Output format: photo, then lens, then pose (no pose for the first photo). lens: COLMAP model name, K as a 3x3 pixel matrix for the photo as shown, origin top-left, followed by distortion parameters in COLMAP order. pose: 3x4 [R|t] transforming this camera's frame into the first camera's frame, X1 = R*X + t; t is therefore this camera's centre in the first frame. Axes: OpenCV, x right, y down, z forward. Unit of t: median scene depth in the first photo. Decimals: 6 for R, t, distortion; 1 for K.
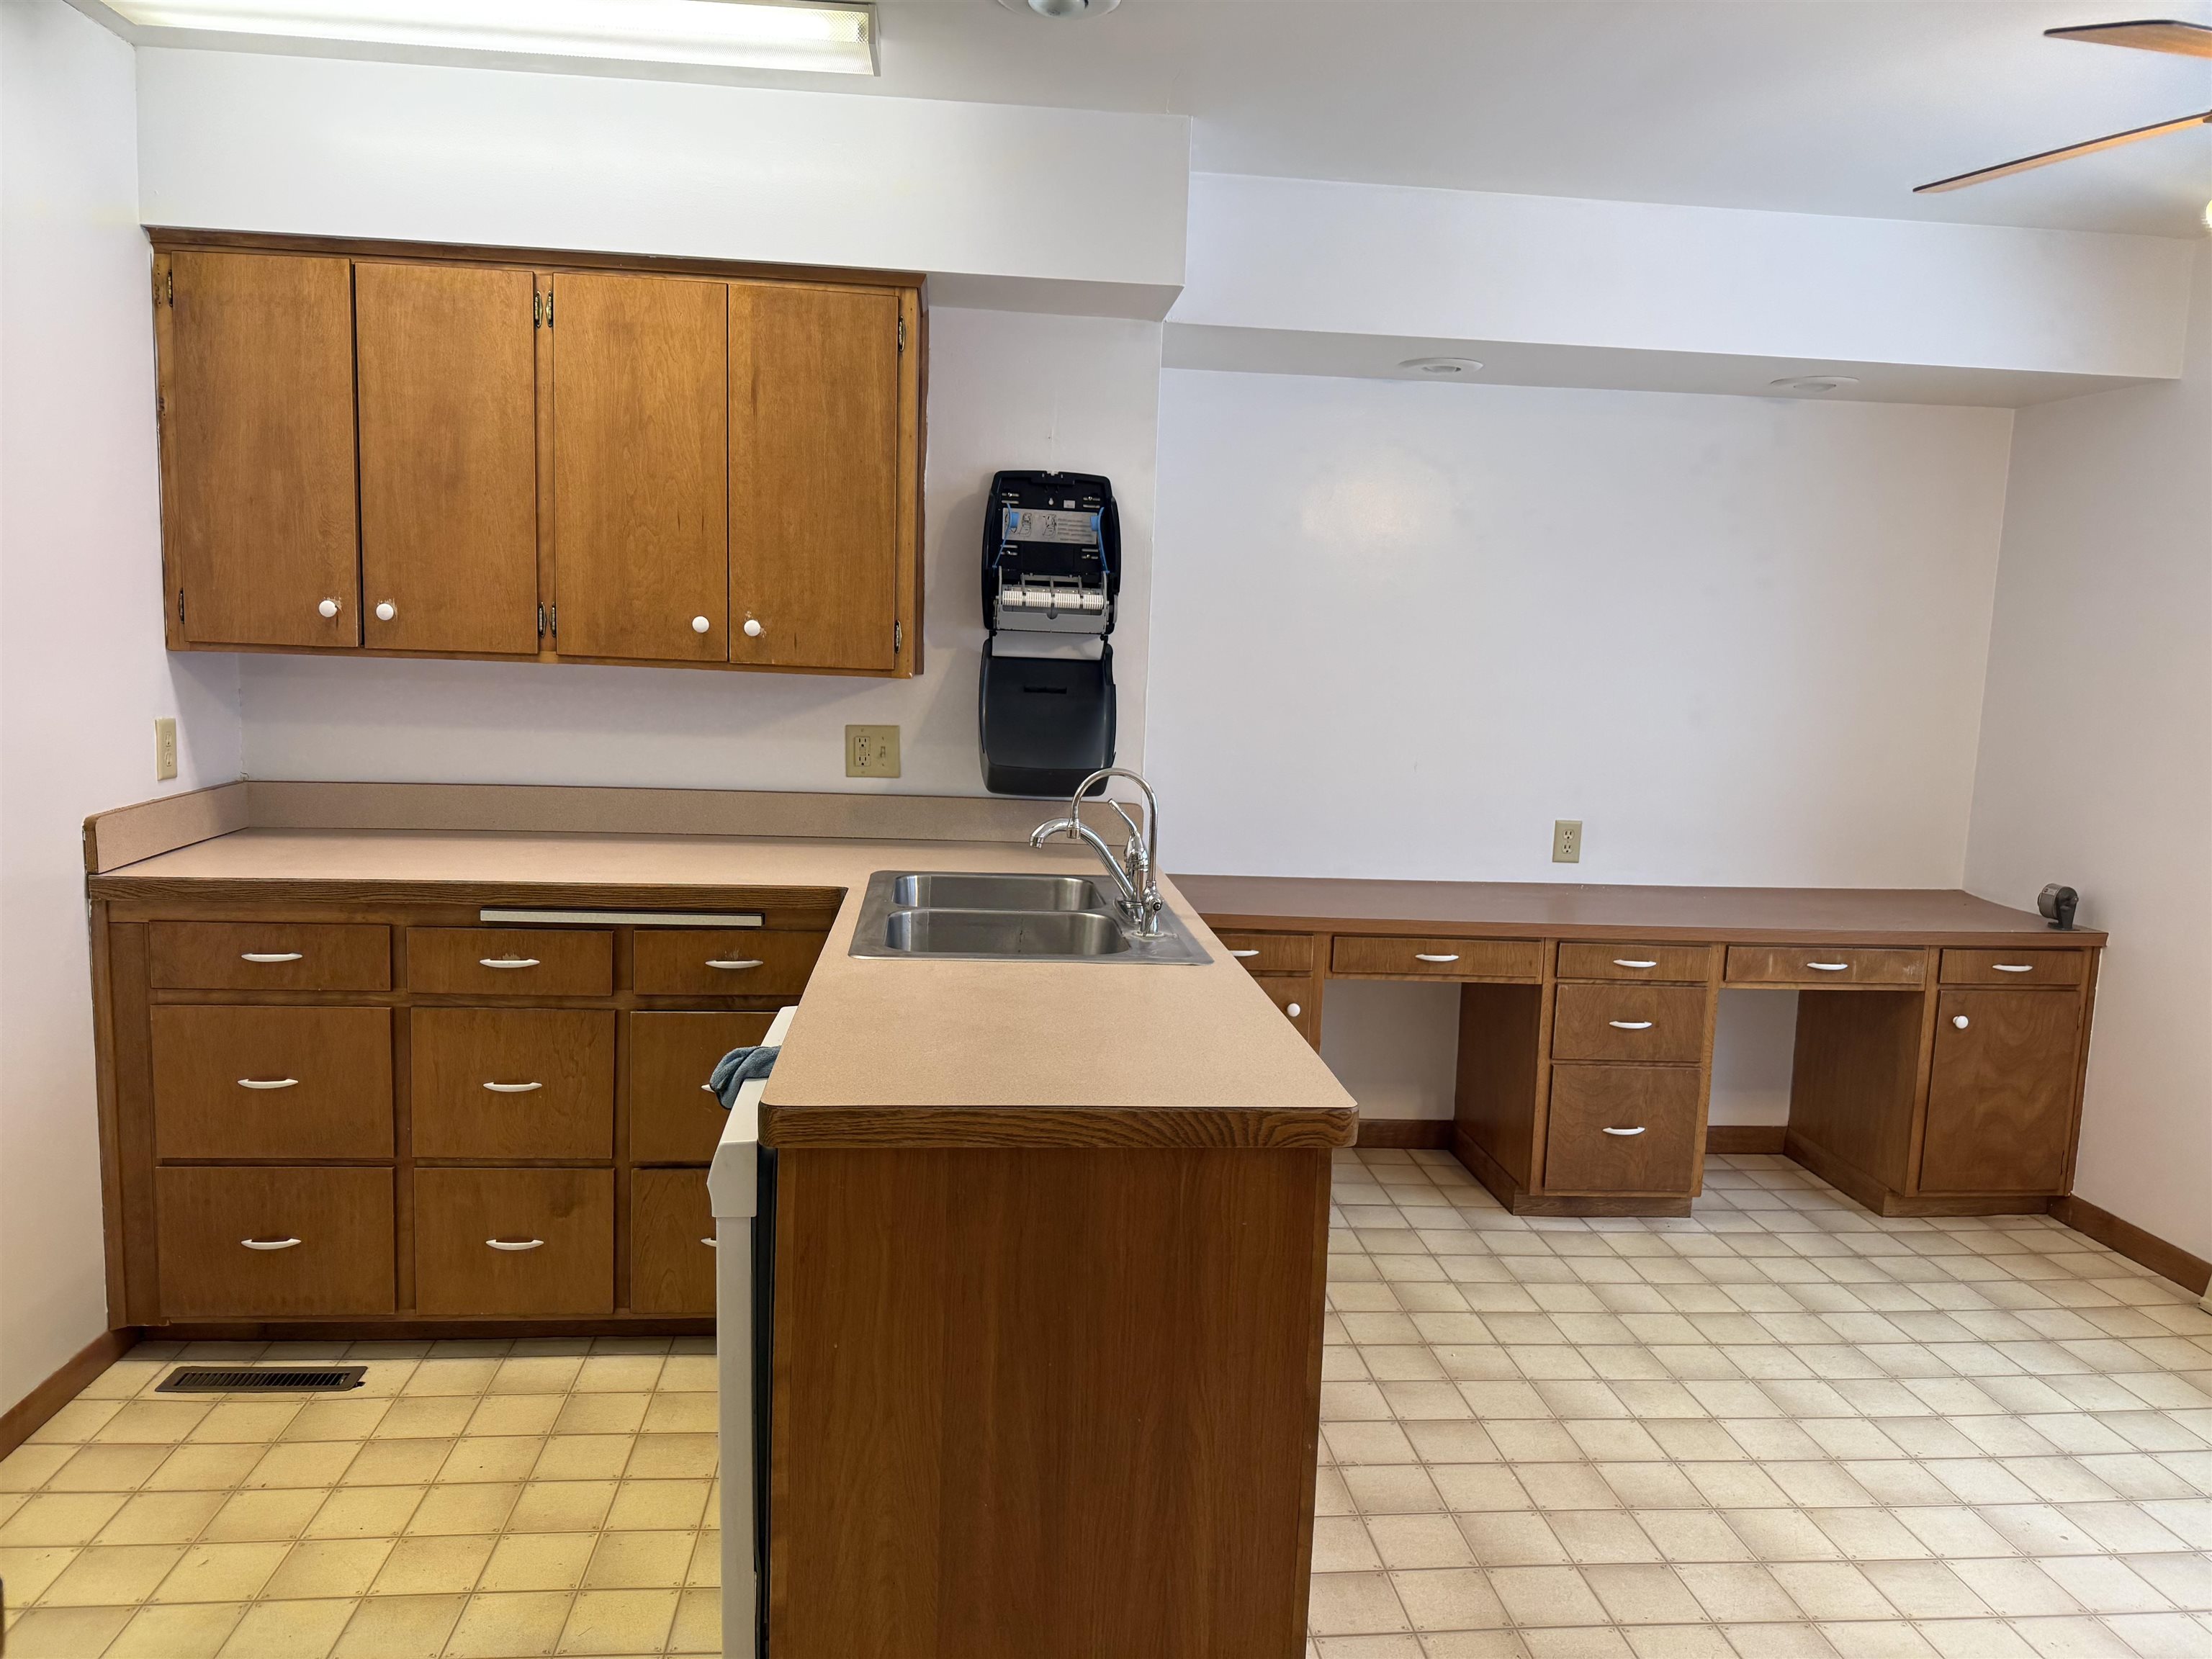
lens RADIAL K [[1550.1, 0, 1101.1], [0, 1550.1, 834.0], [0, 0, 1]] dist [0.071530, -0.087011]
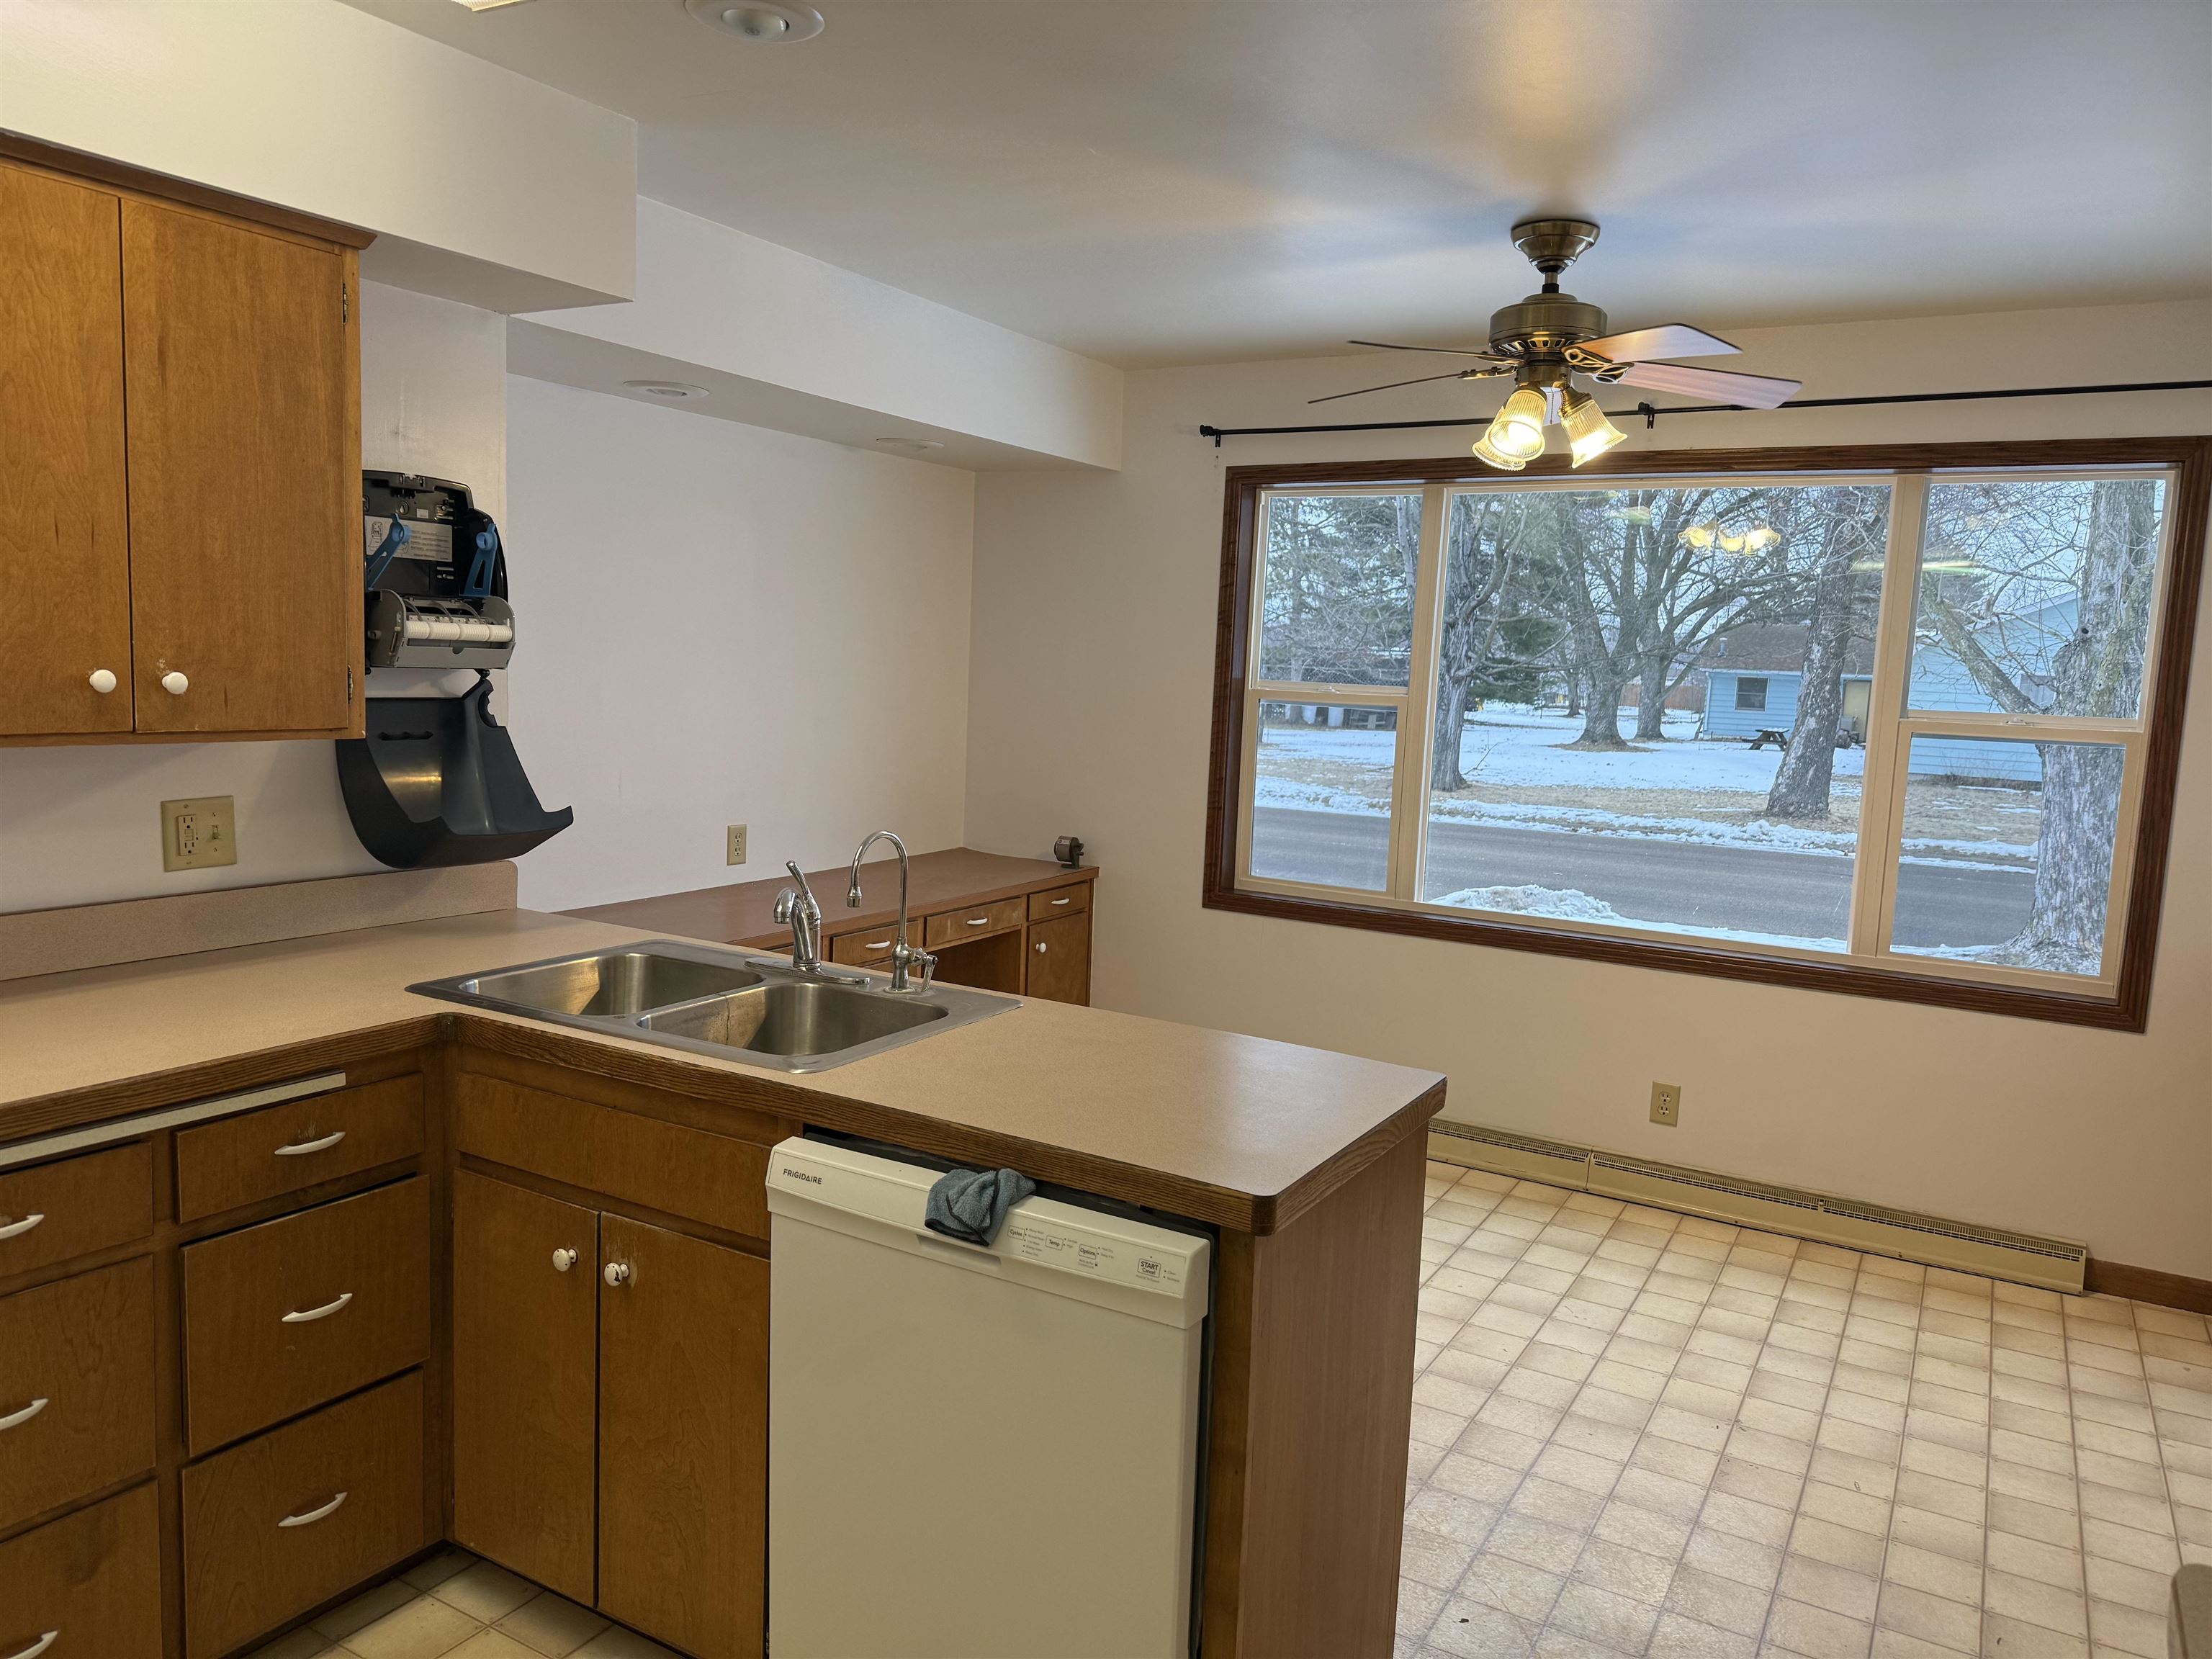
lens RADIAL K [[1550.1, 0, 1130.2], [0, 1550.1, 814.9], [0, 0, 1]] dist [0.071530, -0.087011]
pose [[0.583315, -0.097675, 0.806352, -0.551577], [0.084001, 0.994675, 0.059720, -0.077673], [-0.807891, 0.032898, 0.588413, 0.221472]]
